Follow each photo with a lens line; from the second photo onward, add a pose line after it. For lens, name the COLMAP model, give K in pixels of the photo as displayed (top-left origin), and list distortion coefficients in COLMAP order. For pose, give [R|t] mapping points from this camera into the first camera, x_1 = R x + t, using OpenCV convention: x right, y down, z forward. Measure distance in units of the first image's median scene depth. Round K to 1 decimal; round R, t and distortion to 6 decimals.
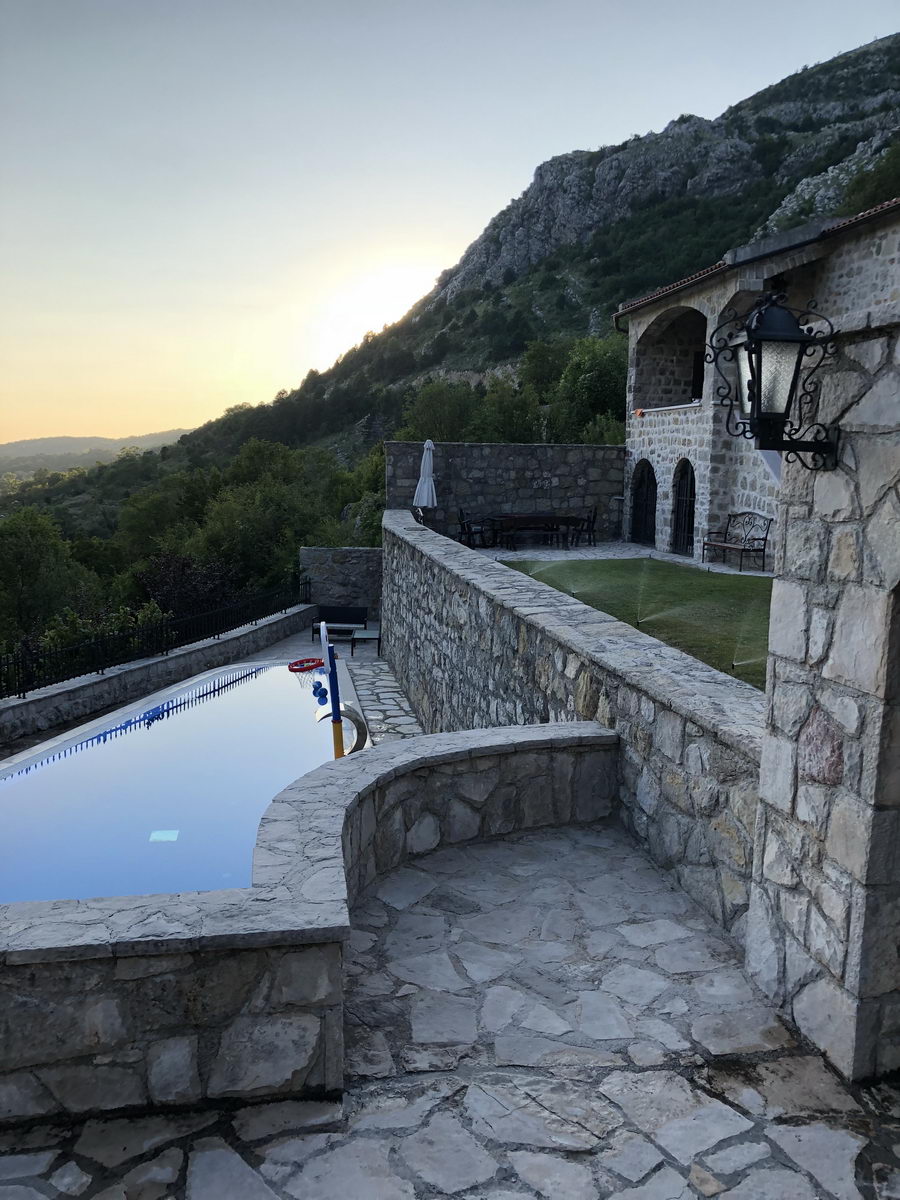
lens RADIAL K [[974.4, 0, 428.3], [0, 974.4, 597.8], [0, 0, 1]] dist [0.068699, -0.104642]
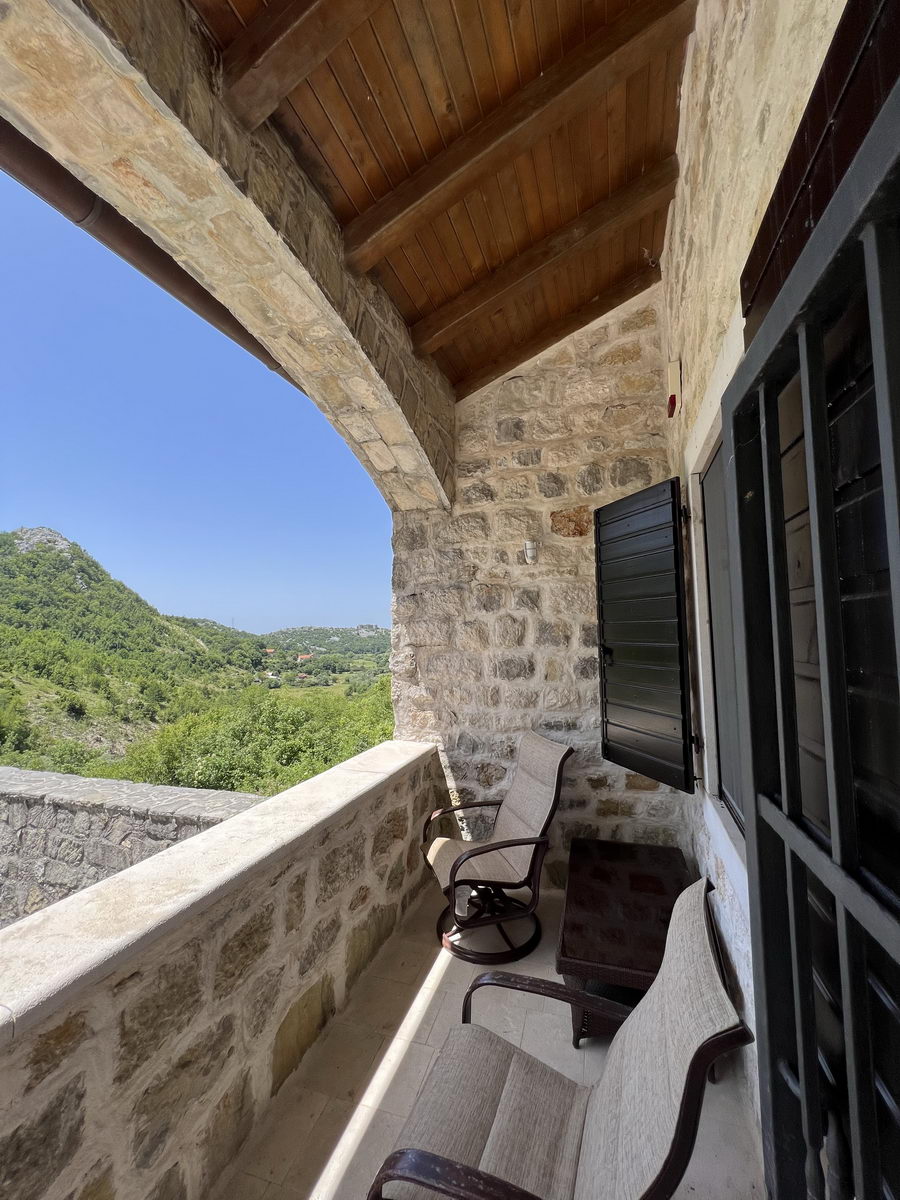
lens RADIAL K [[480.7, 0, 452.4], [0, 480.7, 598.3], [0, 0, 1]] dist [-0.001753, 0.000860]
pose [[0.887849, -0.066285, -0.455335, 0.363358], [-0.031757, 0.978383, -0.204349, -0.254493], [0.459037, 0.195891, 0.866551, 1.104136]]
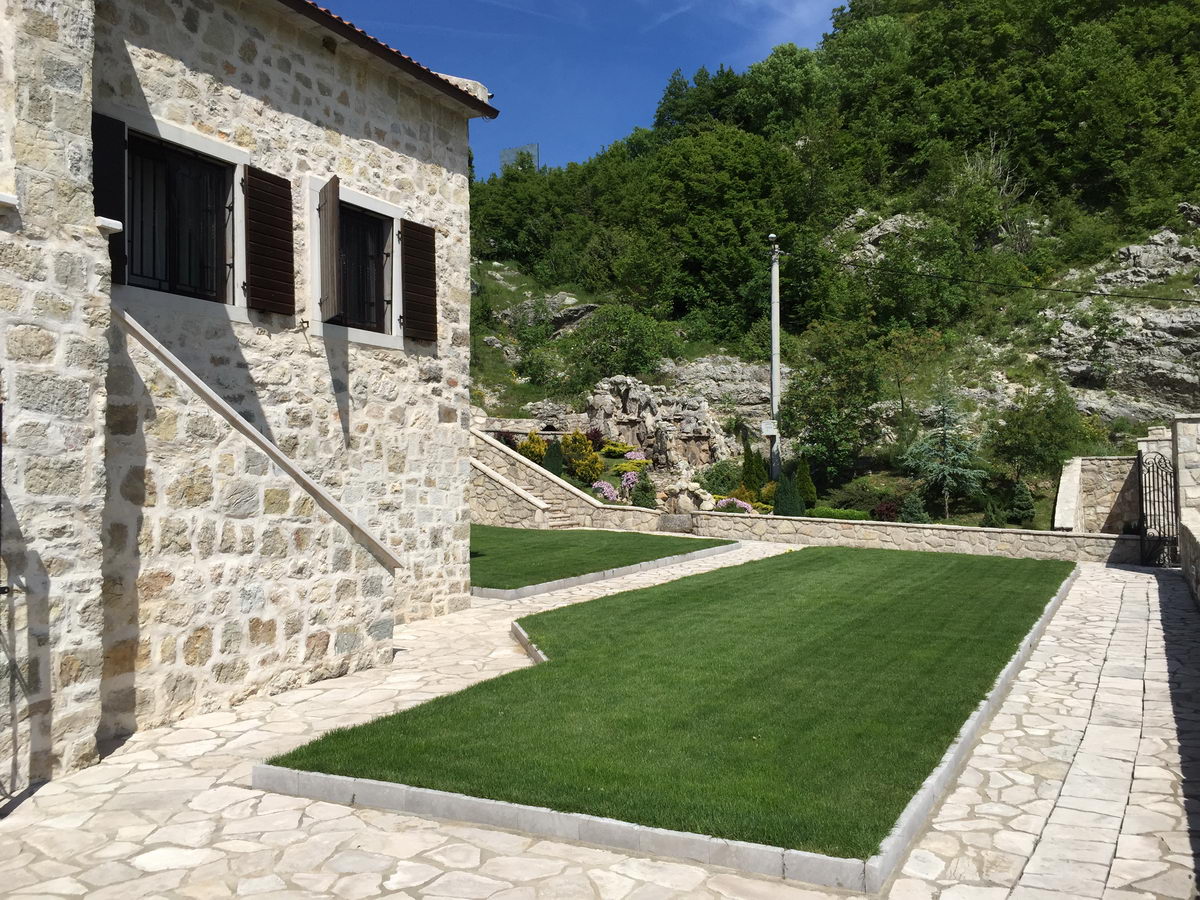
lens RADIAL K [[1023.7, 0, 605.7], [0, 1023.7, 448.9], [0, 0, 1]] dist [0.072939, -0.107216]
pose [[-0.808827, 0.027324, 0.587412, -0.017763], [0.096126, 0.991627, 0.086234, -0.146564], [-0.580137, 0.126214, -0.804681, 1.200538]]
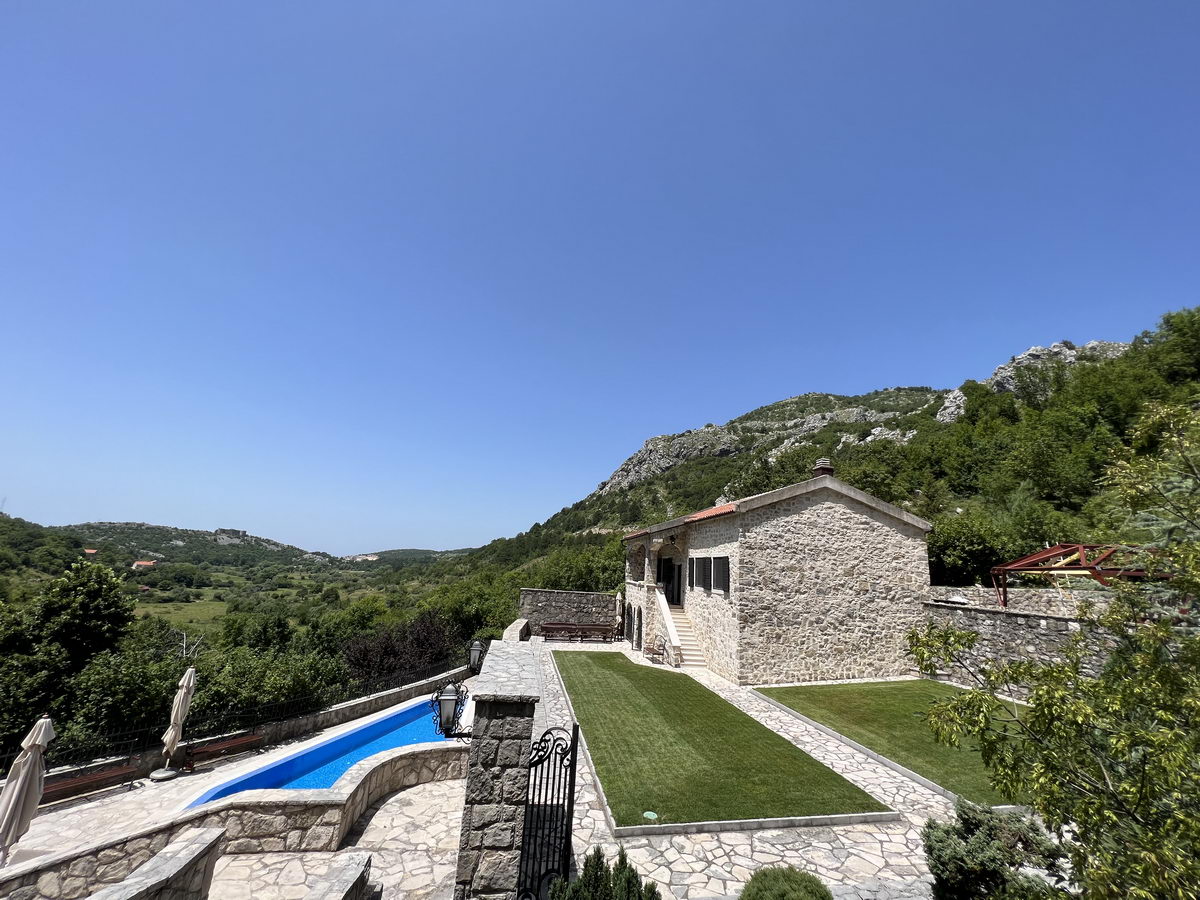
lens RADIAL K [[480.7, 0, 599.4], [0, 480.7, 447.5], [0, 0, 1]] dist [-0.001753, 0.000860]
pose [[0.998550, 0.053829, 0.000156, 0.155869], [-0.049771, 0.924366, -0.378246, -0.056108], [-0.020505, 0.377690, 0.925705, -0.249669]]
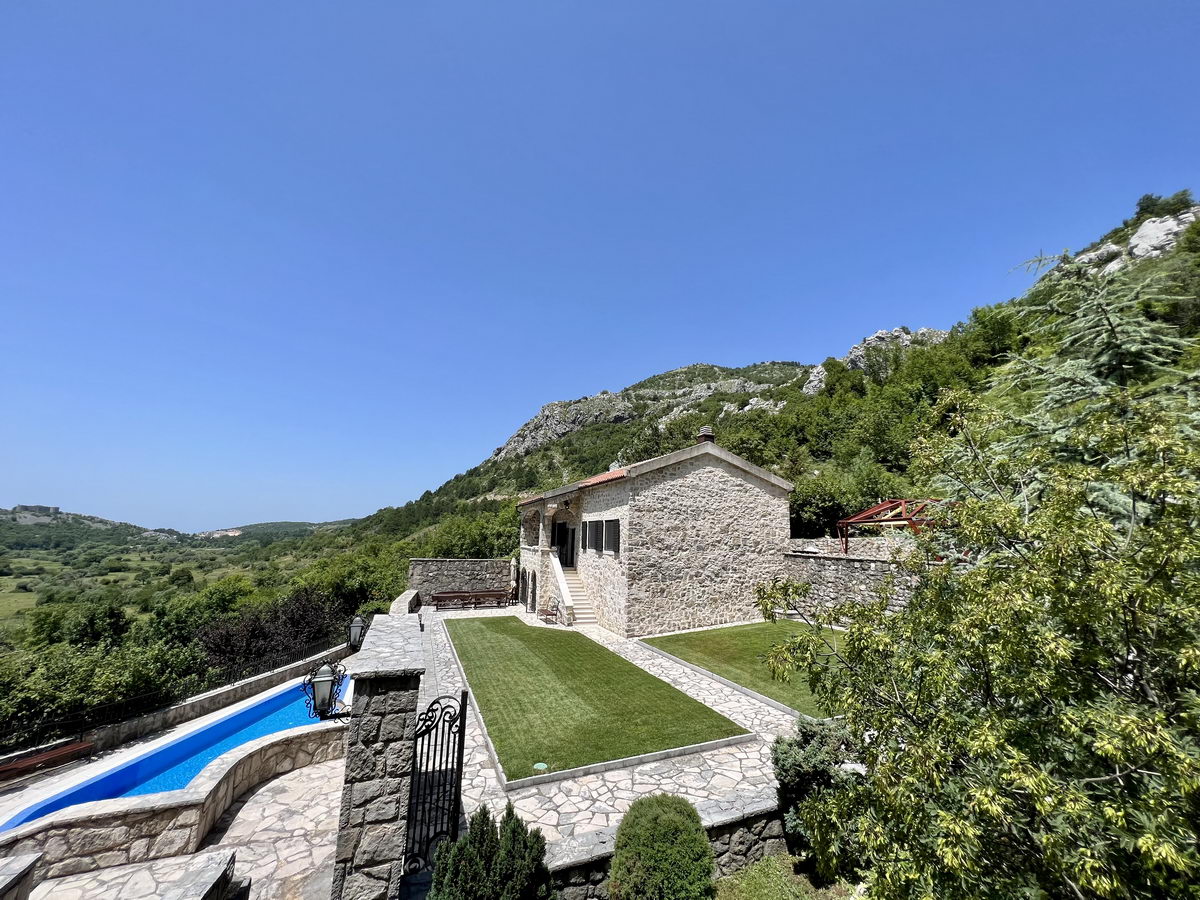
lens RADIAL K [[480.7, 0, 599.4], [0, 480.7, 447.5], [0, 0, 1]] dist [-0.001753, 0.000860]
pose [[0.974867, 0.052479, 0.216517, 0.159570], [0.018834, 0.948968, -0.314810, -0.057500], [-0.221988, 0.310975, 0.924130, -0.250408]]
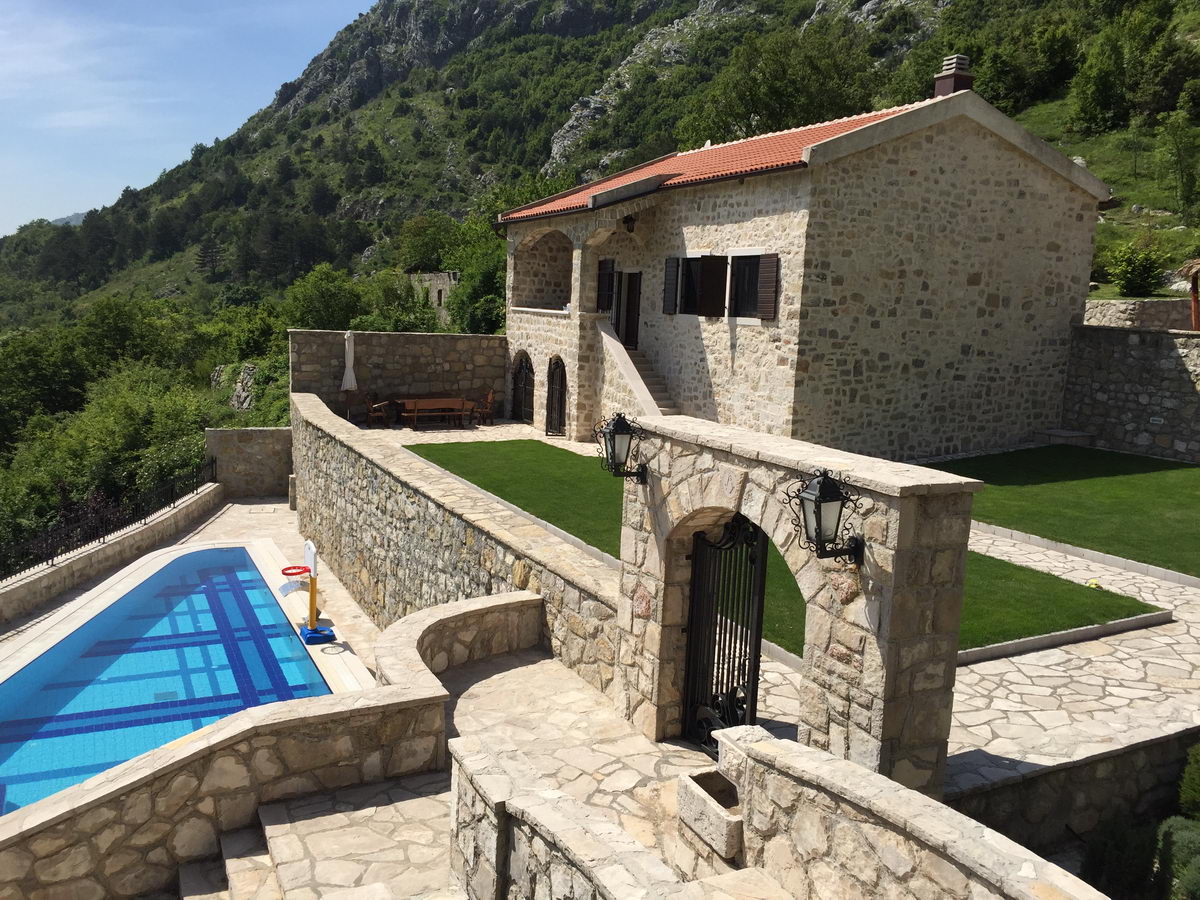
lens RADIAL K [[1023.7, 0, 605.7], [0, 1023.7, 448.9], [0, 0, 1]] dist [0.072939, -0.107216]
pose [[0.951158, -0.019860, 0.308064, -0.079736], [0.016691, 0.999777, 0.012918, -0.045900], [-0.308252, -0.007146, 0.951278, -0.241701]]
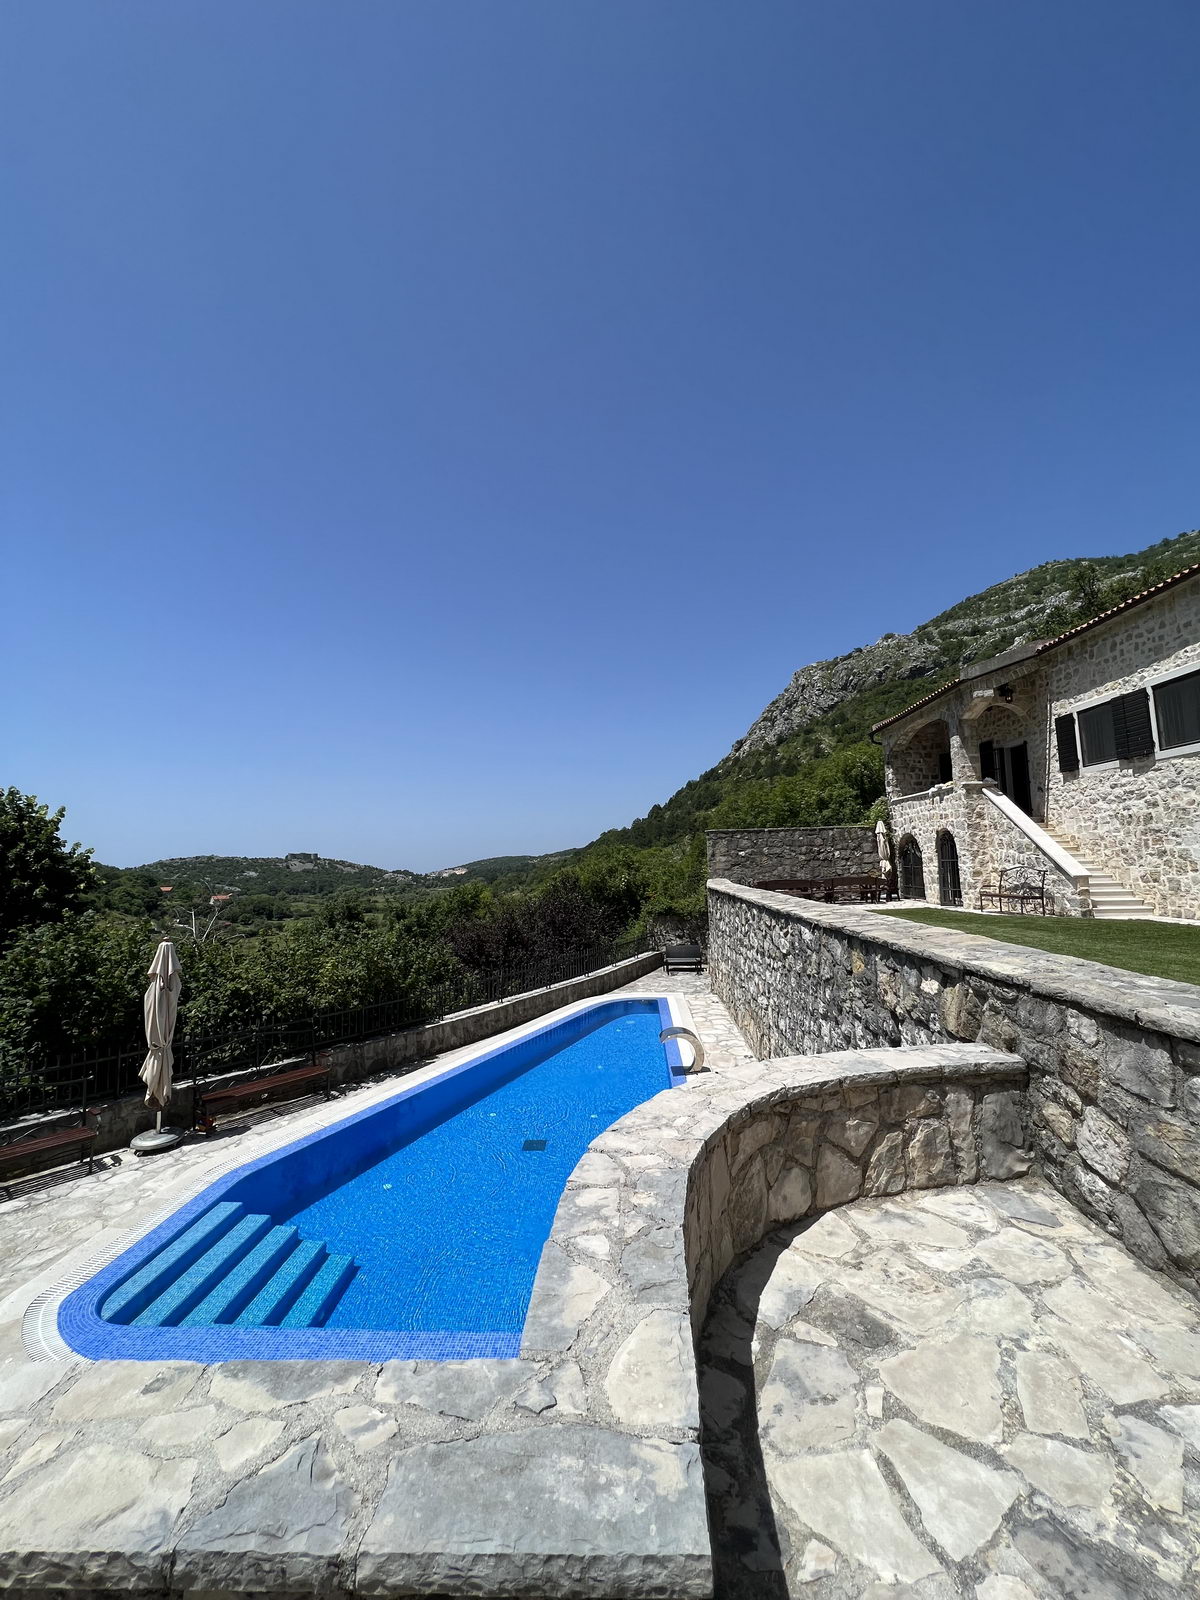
lens RADIAL K [[640.9, 0, 603.2], [0, 640.9, 797.8], [0, 0, 1]] dist [-0.001753, 0.000860]
pose [[0.979225, -0.058339, -0.194202, -0.009336], [0.010098, 0.970562, -0.240641, 0.016074], [0.202524, 0.233680, 0.950988, 0.115412]]
